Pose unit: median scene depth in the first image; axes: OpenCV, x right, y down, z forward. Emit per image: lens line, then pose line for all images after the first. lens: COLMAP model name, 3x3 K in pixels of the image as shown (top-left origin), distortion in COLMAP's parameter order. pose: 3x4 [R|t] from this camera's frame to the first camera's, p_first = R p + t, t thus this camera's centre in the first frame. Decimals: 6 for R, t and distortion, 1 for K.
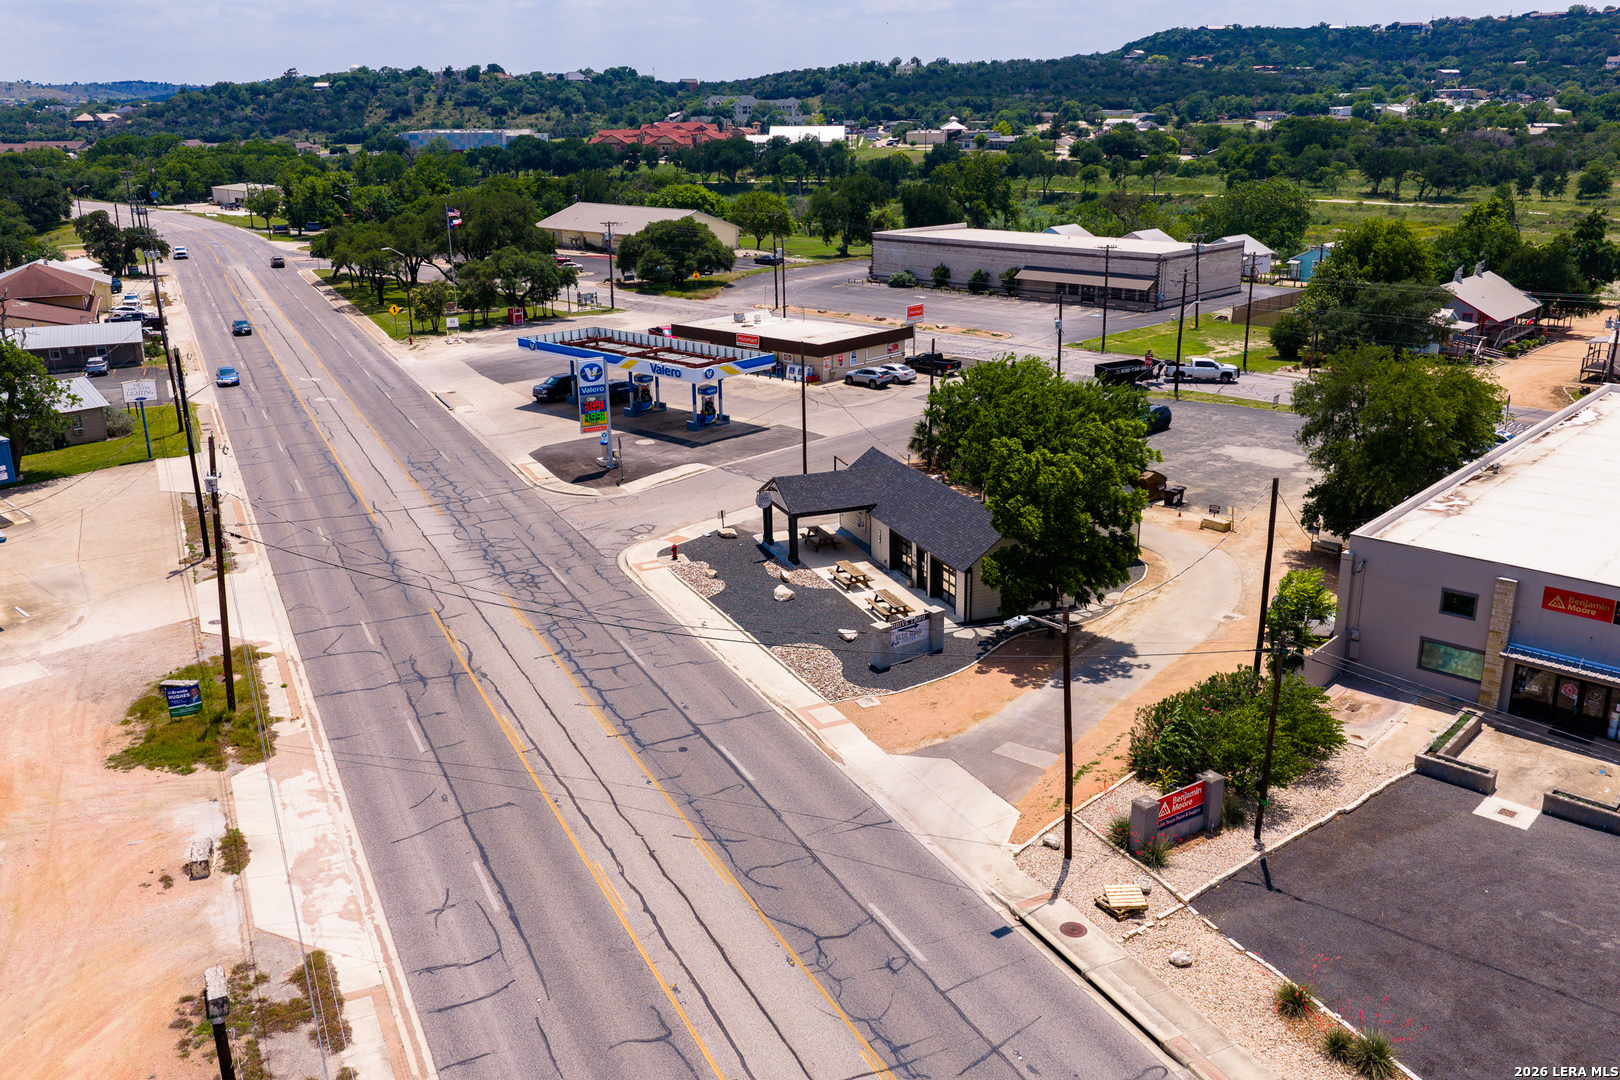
lens RADIAL K [[1336.4, 0, 810.0], [0, 1336.4, 540.0], [0, 0, 1]] dist [0.015892, -0.024014]
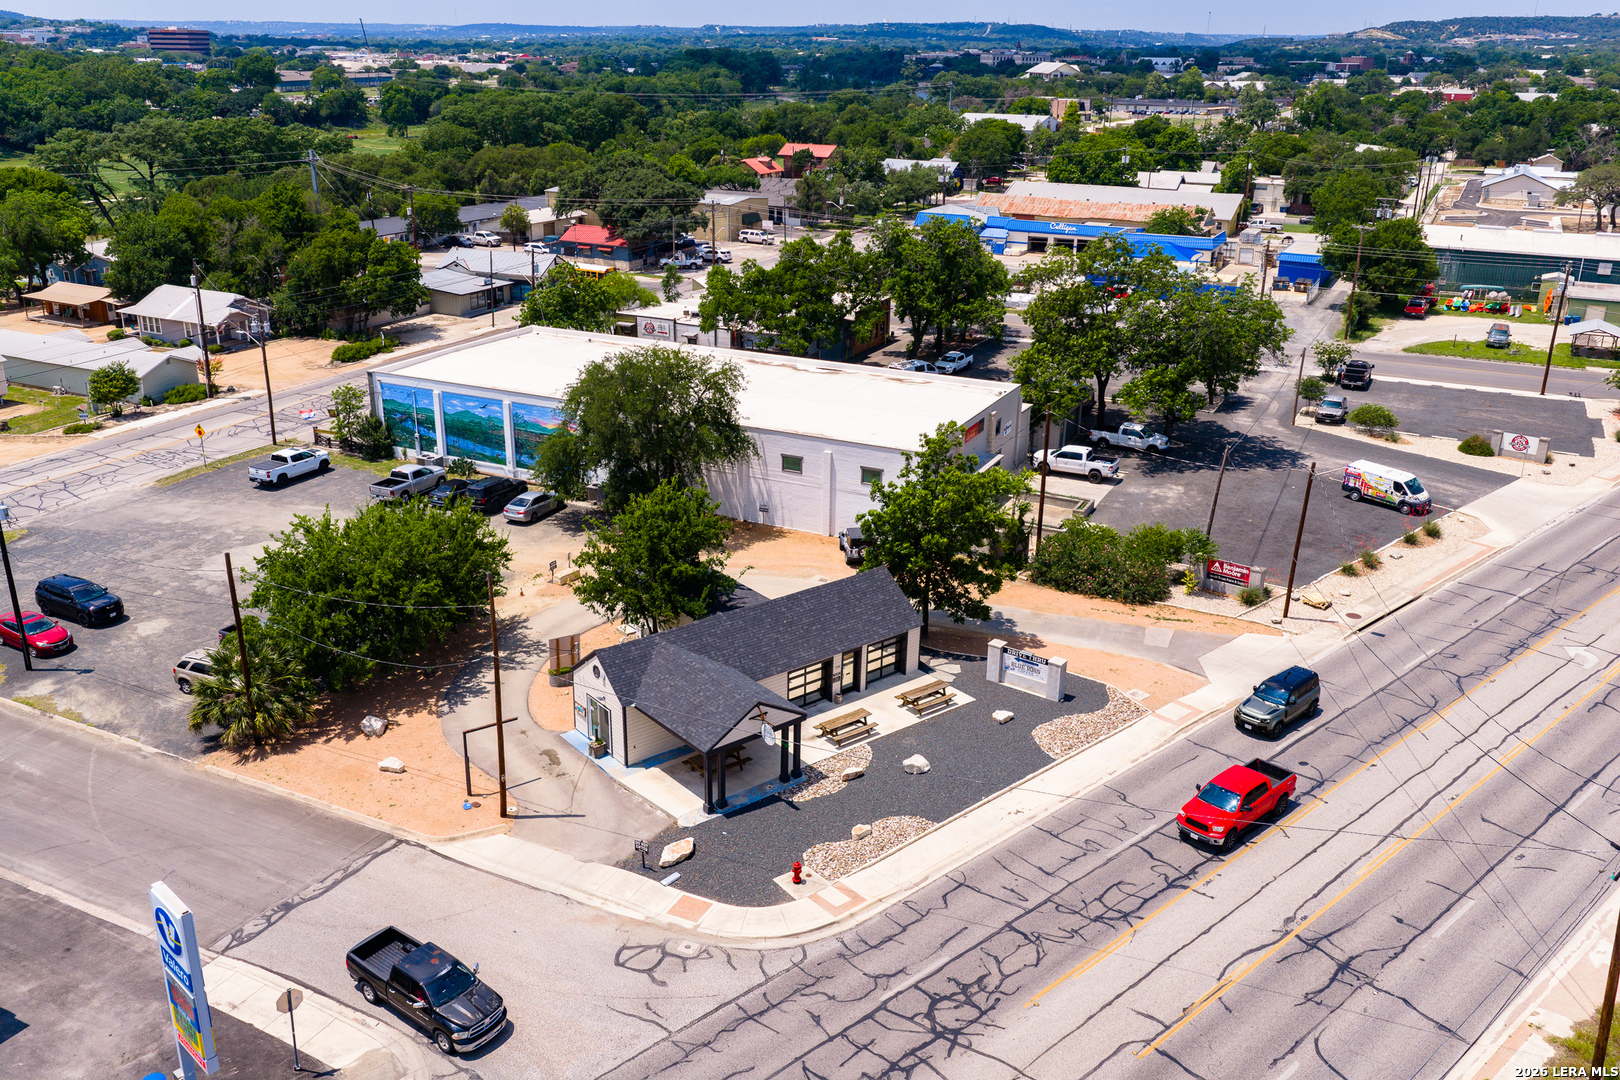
lens RADIAL K [[1336.4, 0, 810.0], [0, 1336.4, 540.0], [0, 0, 1]] dist [0.015892, -0.024014]
pose [[-0.280426, -0.332380, 0.900491, -0.852177], [0.284447, 0.867220, 0.408681, -0.532409], [-0.916761, 0.370747, -0.148647, 1.367656]]
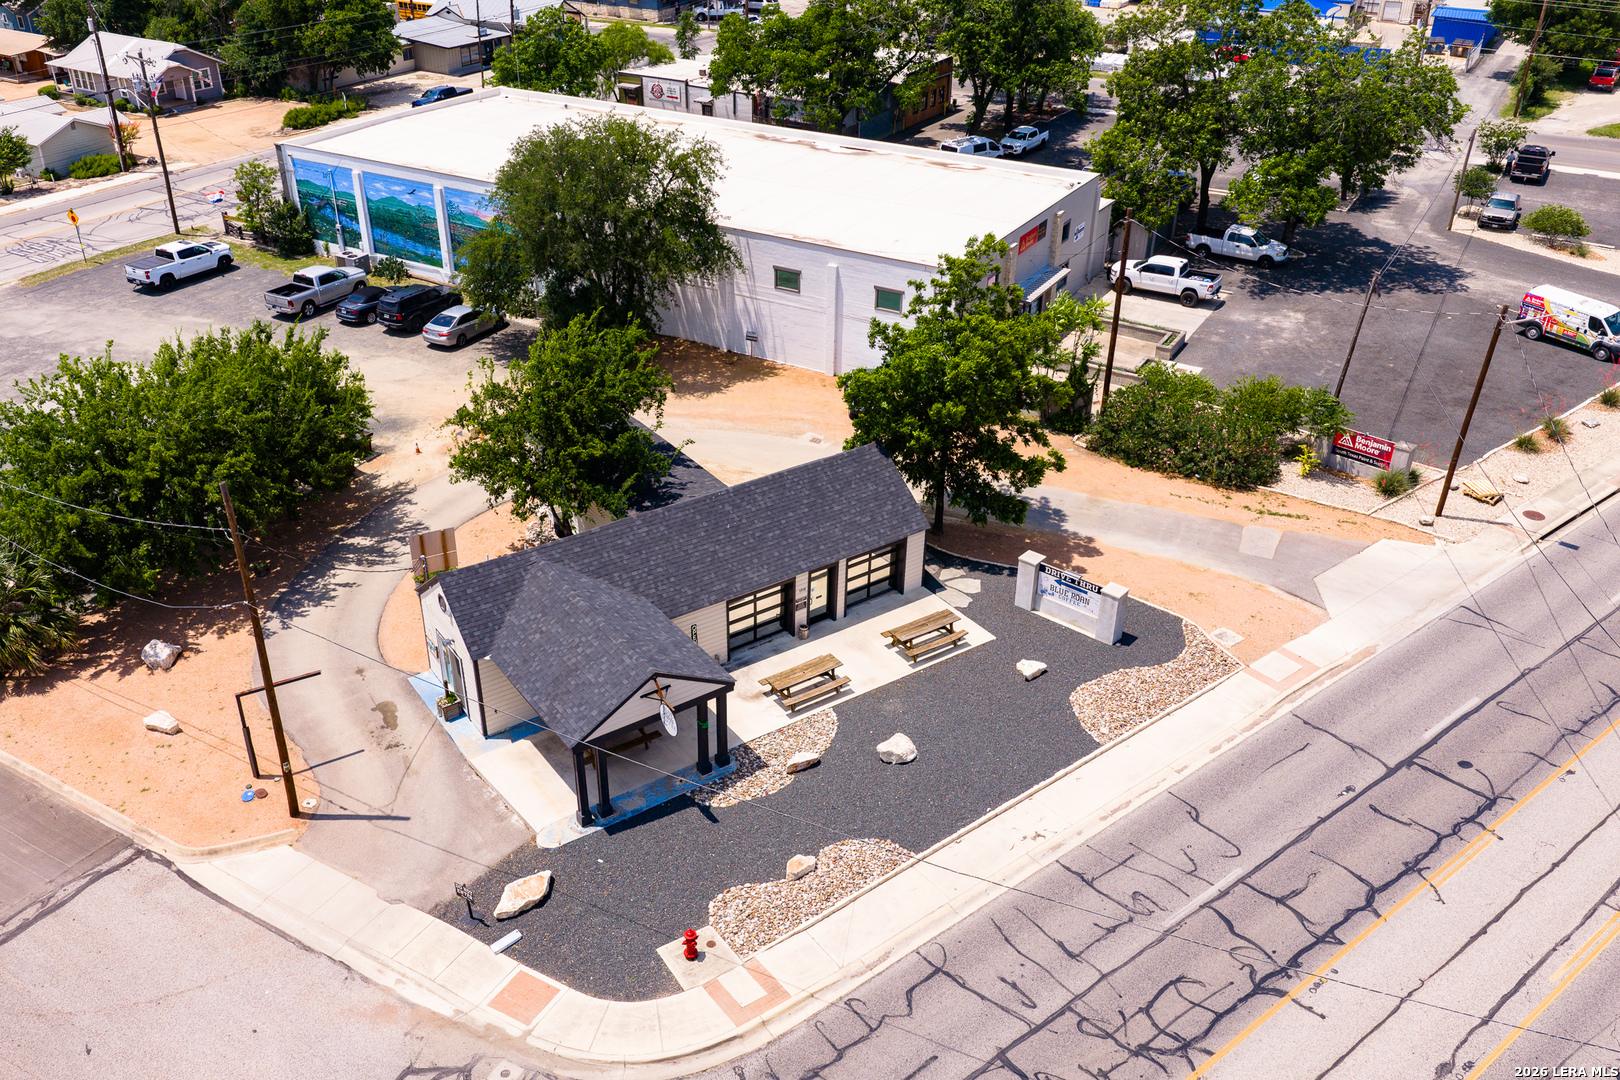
lens RADIAL K [[1347.6, 0, 810.0], [0, 1347.6, 540.0], [0, 0, 1]] dist [0.005202, -0.007722]
pose [[-0.218265, -0.481888, 0.848613, -0.559893], [0.289369, 0.798514, 0.527865, -0.424795], [-0.932001, 0.360776, -0.034844, 1.234531]]
